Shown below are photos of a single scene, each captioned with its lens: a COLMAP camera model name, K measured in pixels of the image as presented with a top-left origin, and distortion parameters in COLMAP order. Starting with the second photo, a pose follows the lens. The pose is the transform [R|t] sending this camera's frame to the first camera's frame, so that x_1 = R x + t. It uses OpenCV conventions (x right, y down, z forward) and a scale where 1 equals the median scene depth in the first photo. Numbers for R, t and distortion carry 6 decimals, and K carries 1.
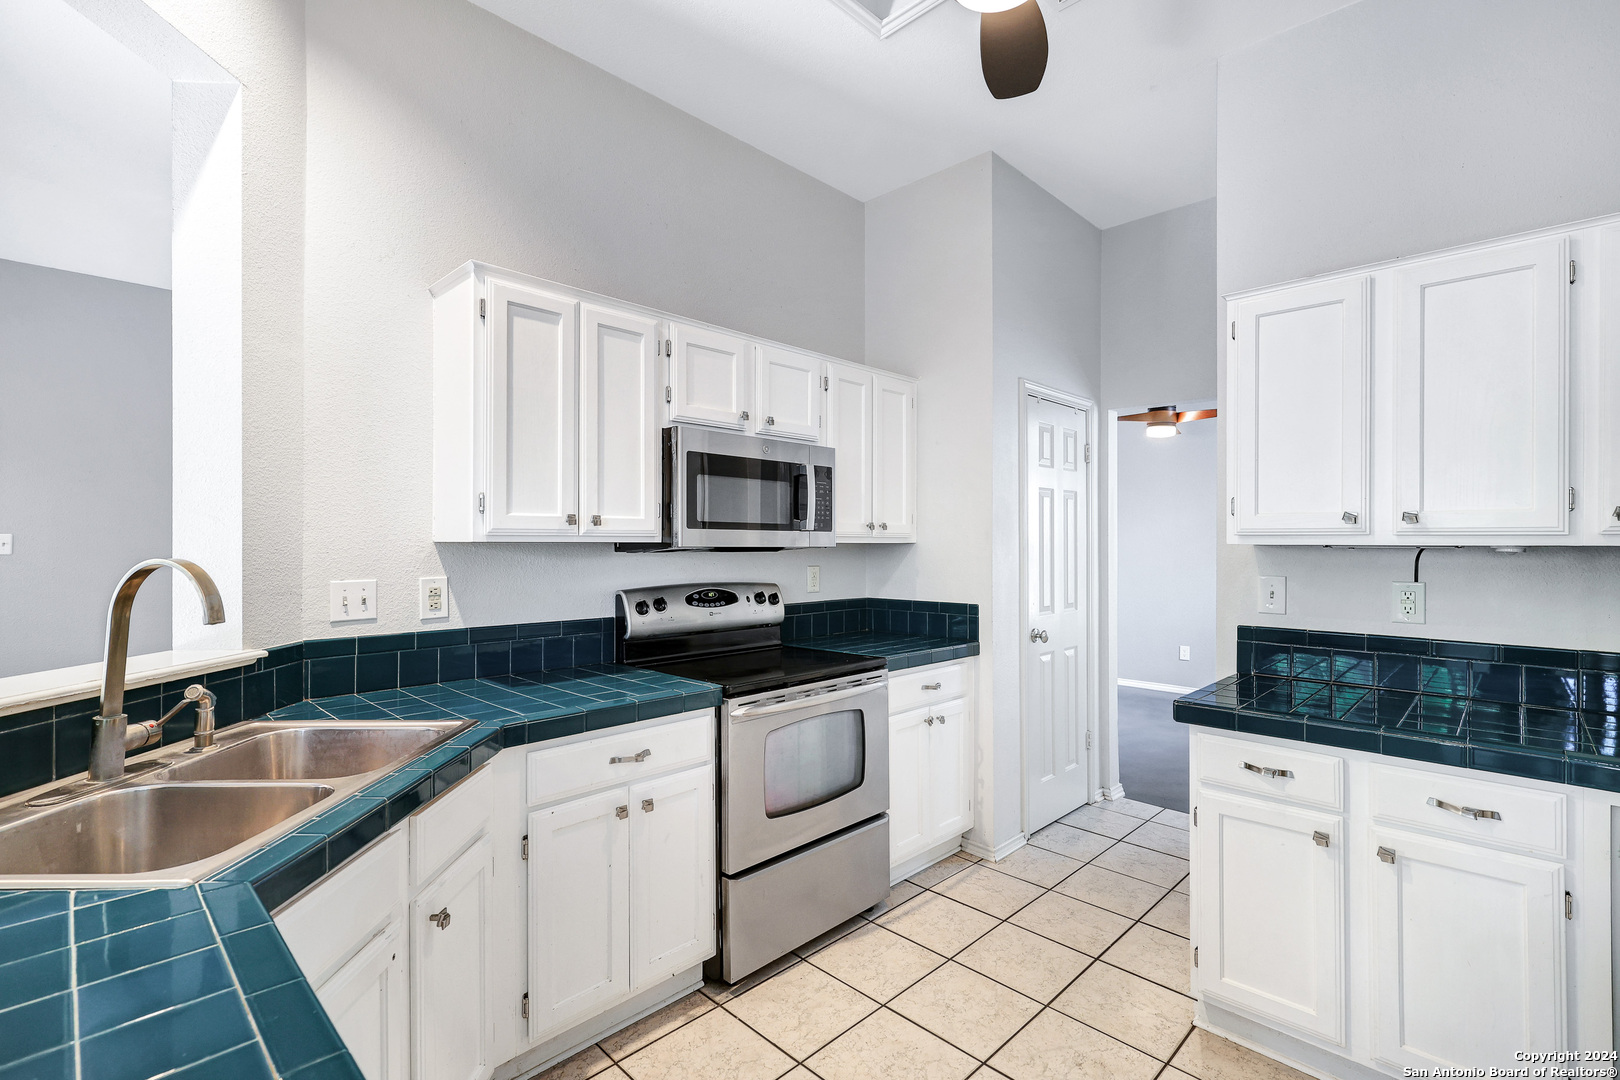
lens RADIAL K [[738.7, 0, 806.9], [0, 738.7, 538.5], [0, 0, 1]] dist [-0.002378, 0.003504]
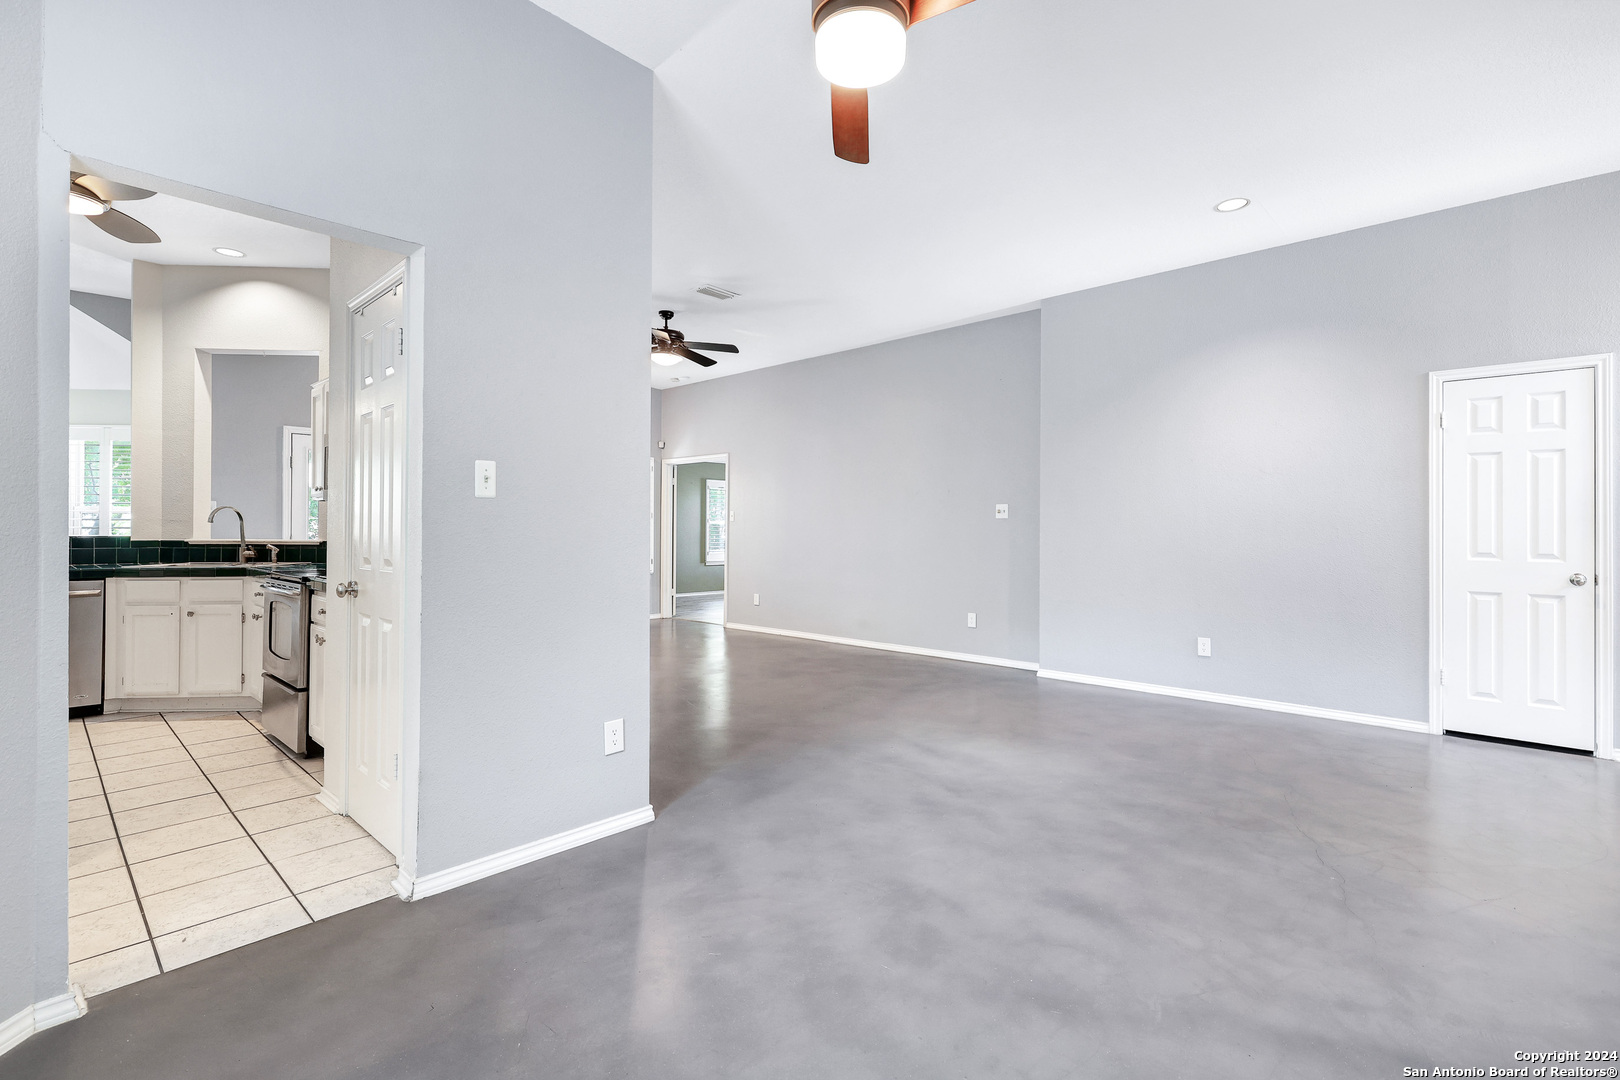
lens RADIAL K [[738.7, 0, 818.0], [0, 738.7, 529.7], [0, 0, 1]] dist [-0.002378, 0.003504]
pose [[0.034217, -0.001522, -0.999413, 1.776096], [0.003984, 0.999991, -0.001387, 0.091353], [0.999406, -0.003934, 0.034222, 2.258273]]
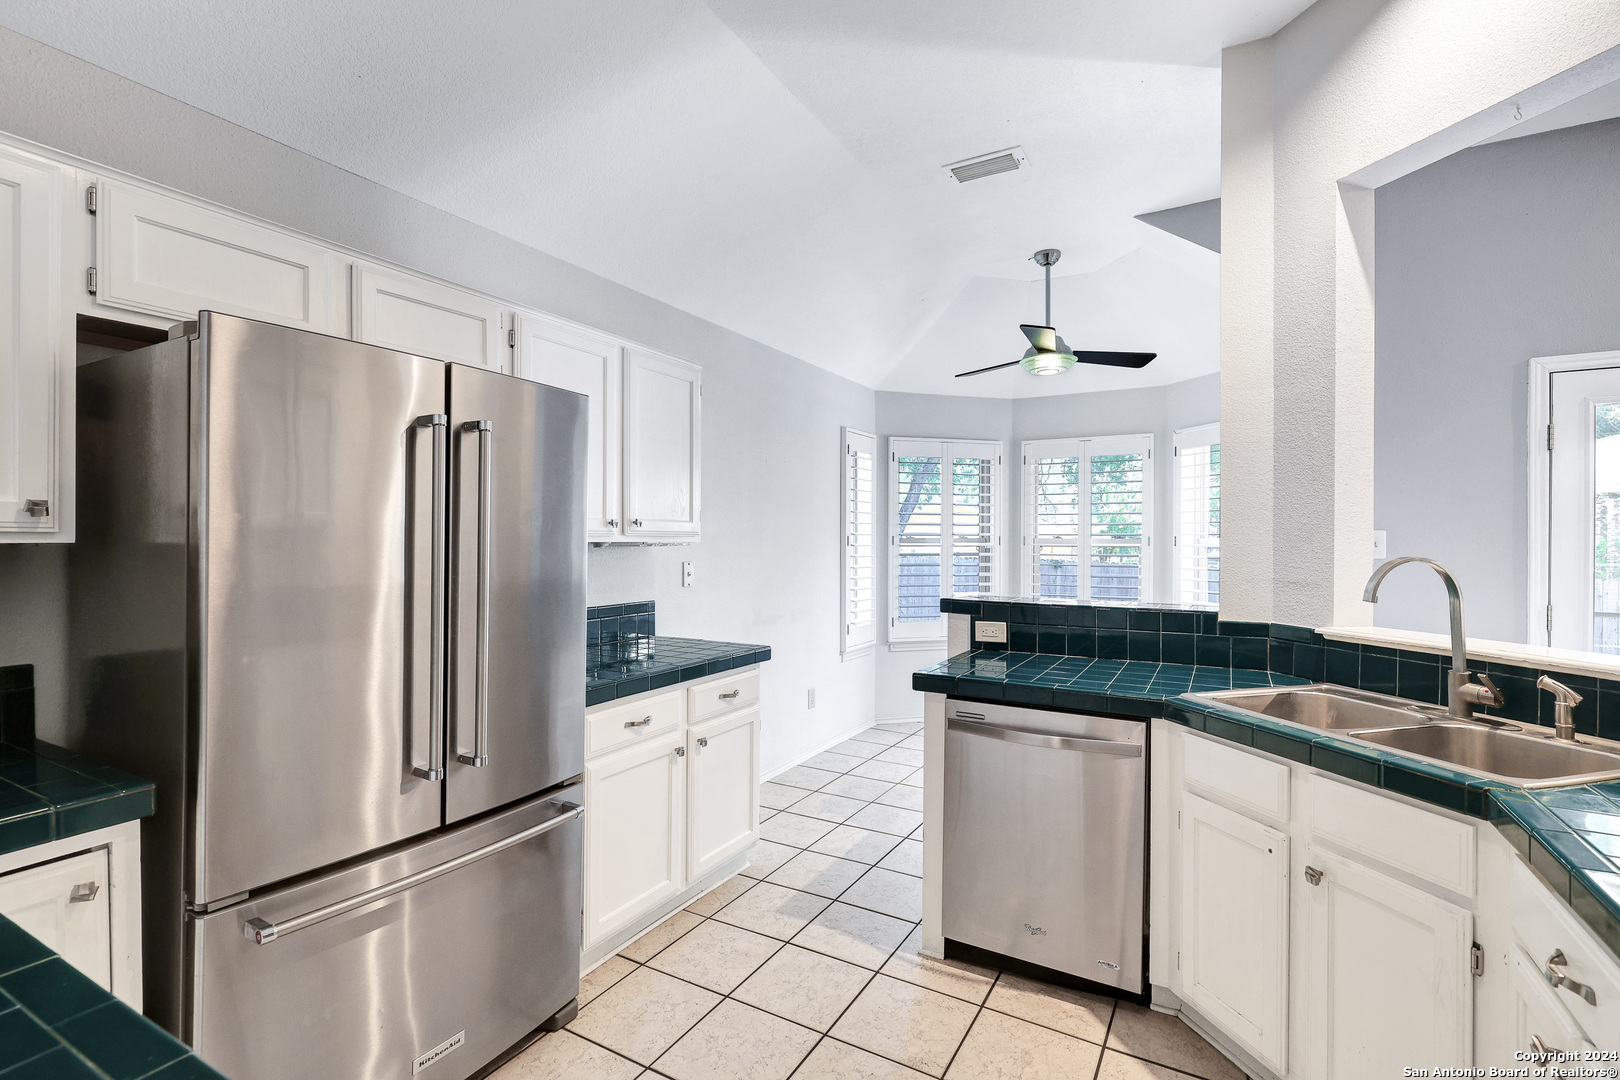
lens RADIAL K [[738.7, 0, 831.4], [0, 738.7, 534.1], [0, 0, 1]] dist [-0.002378, 0.003504]
pose [[-0.961633, -0.005617, -0.274281, 0.340555], [-0.002469, 0.999927, -0.011820, -0.000889], [0.274327, -0.010690, -0.961577, 1.169051]]
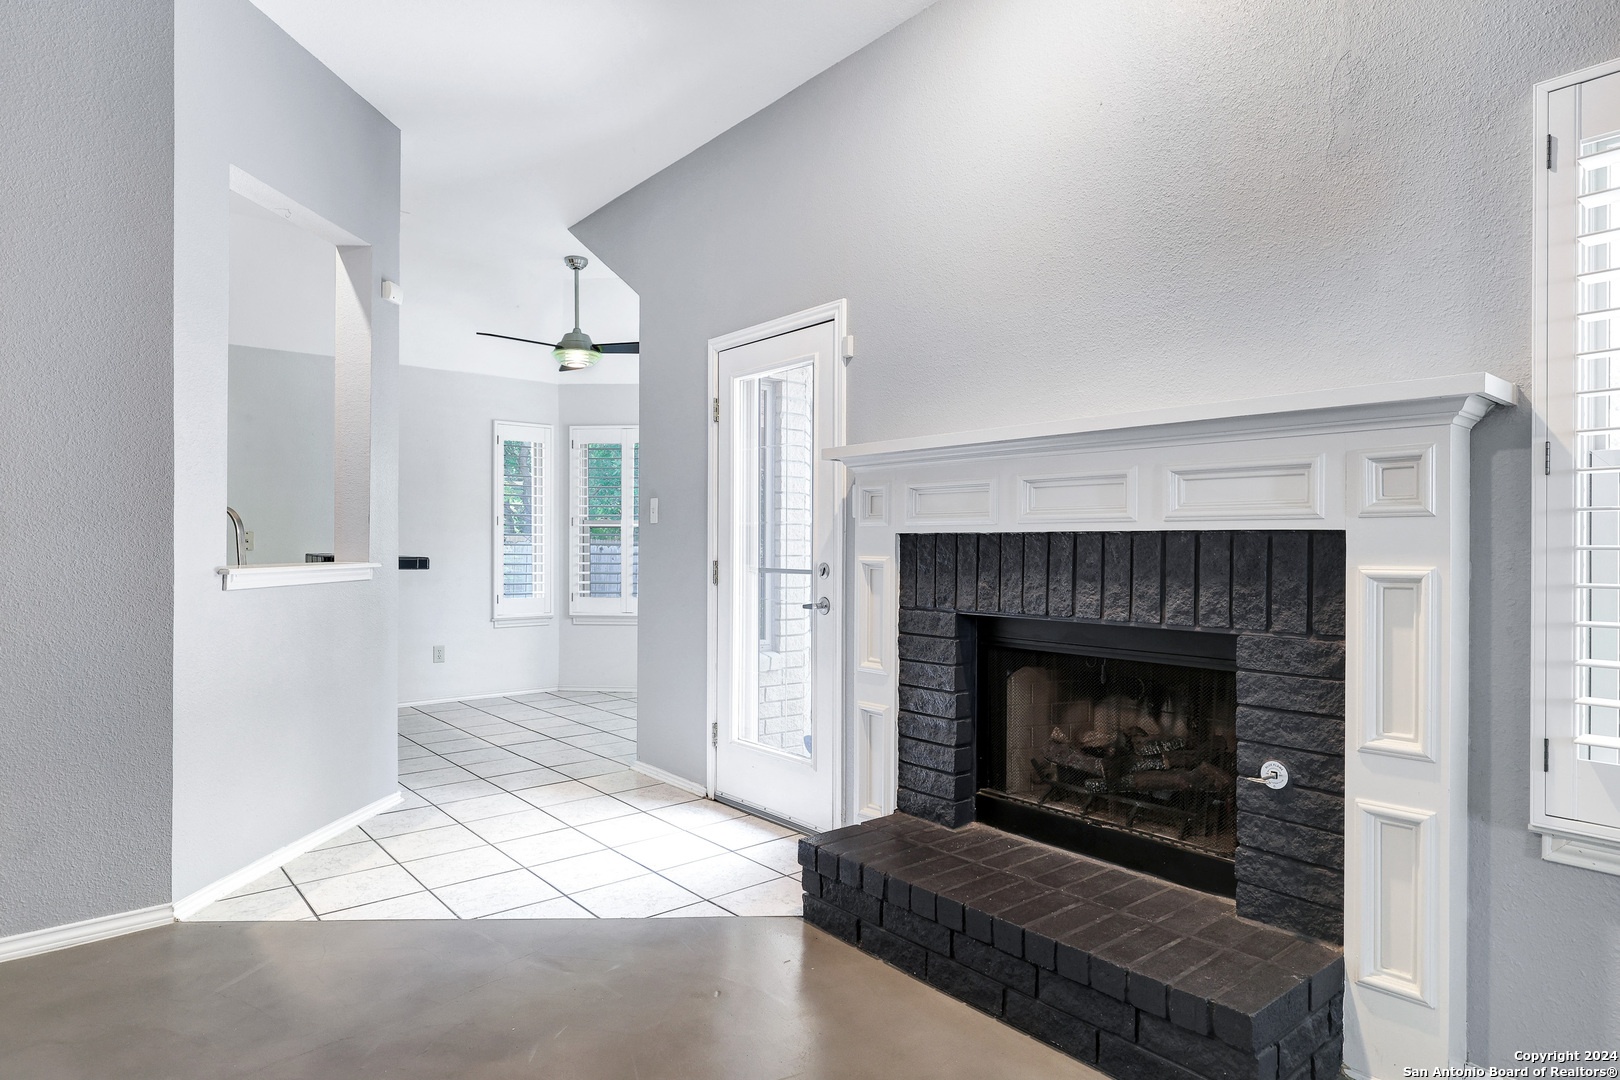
lens RADIAL K [[924.5, 0, 812.4], [0, 924.5, 544.4], [0, 0, 1]] dist [0.000300, 0.003803]
pose [[-0.995516, -0.003501, 0.094530, -1.601358], [-0.004022, 0.999978, -0.005325, 0.082442], [-0.094509, -0.005681, -0.995508, 2.050757]]
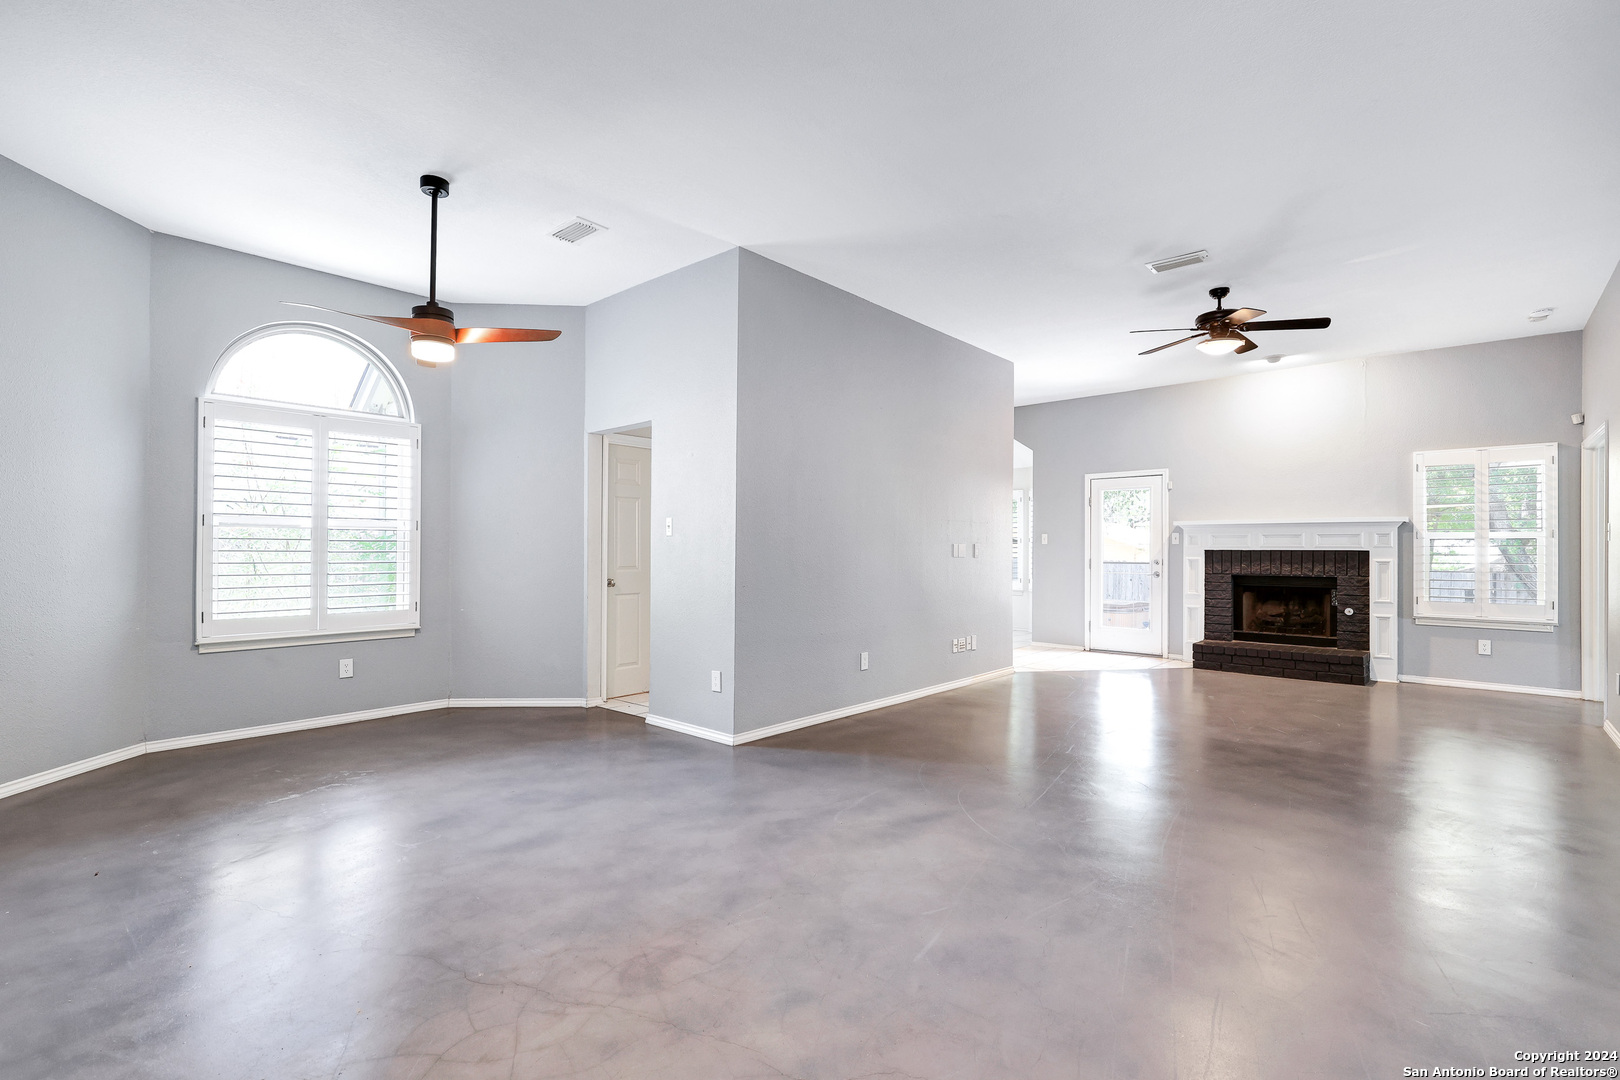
lens RADIAL K [[738.7, 0, 820.2], [0, 738.7, 544.1], [0, 0, 1]] dist [-0.002378, 0.003504]
pose [[-0.998180, -0.007337, -0.059864, 0.369418], [-0.006344, 0.999839, -0.016767, 0.100837], [0.059977, -0.016357, -0.998066, 3.962399]]
